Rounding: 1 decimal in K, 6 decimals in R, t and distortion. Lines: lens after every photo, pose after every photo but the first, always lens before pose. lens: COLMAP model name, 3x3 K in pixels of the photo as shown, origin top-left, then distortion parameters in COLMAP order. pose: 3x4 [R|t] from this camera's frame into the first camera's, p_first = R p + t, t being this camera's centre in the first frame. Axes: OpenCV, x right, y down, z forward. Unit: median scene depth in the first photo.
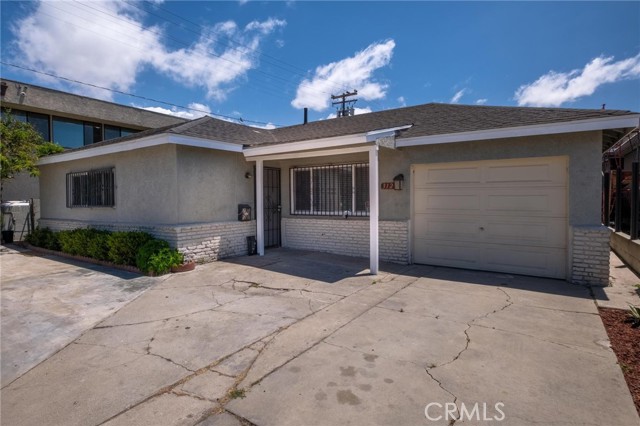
lens RADIAL K [[341.7, 0, 319.2], [0, 341.7, 210.3], [0, 0, 1]] dist [0.001126, -0.001748]
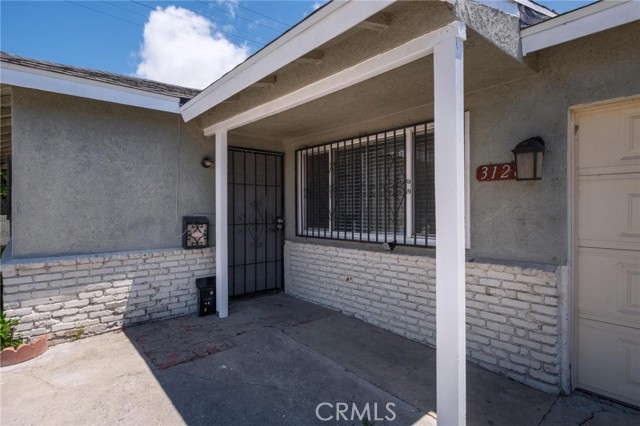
lens RADIAL K [[341.7, 0, 319.2], [0, 341.7, 210.3], [0, 0, 1]] dist [0.001126, -0.001748]
pose [[0.967644, 0.004187, -0.252284, 0.101672], [-0.011662, 0.999536, -0.028143, -0.014798], [0.252049, 0.030174, 0.967244, 0.555477]]
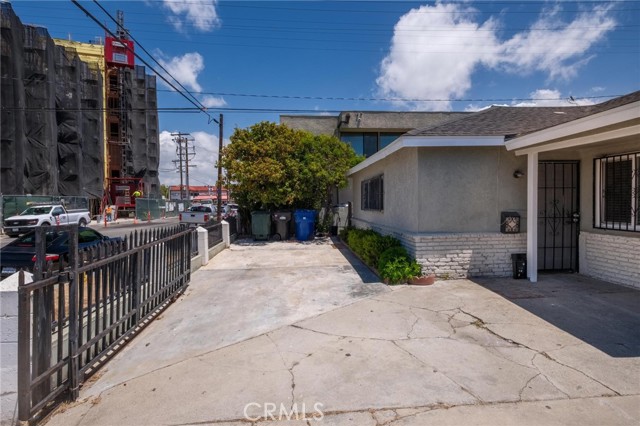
lens RADIAL K [[341.7, 0, 319.2], [0, 341.7, 210.3], [0, 0, 1]] dist [0.001126, -0.001748]
pose [[0.612285, 0.021375, -0.790348, 0.132908], [-0.019025, 0.999743, 0.012299, -0.022814], [0.790408, 0.007505, 0.612535, 0.187716]]
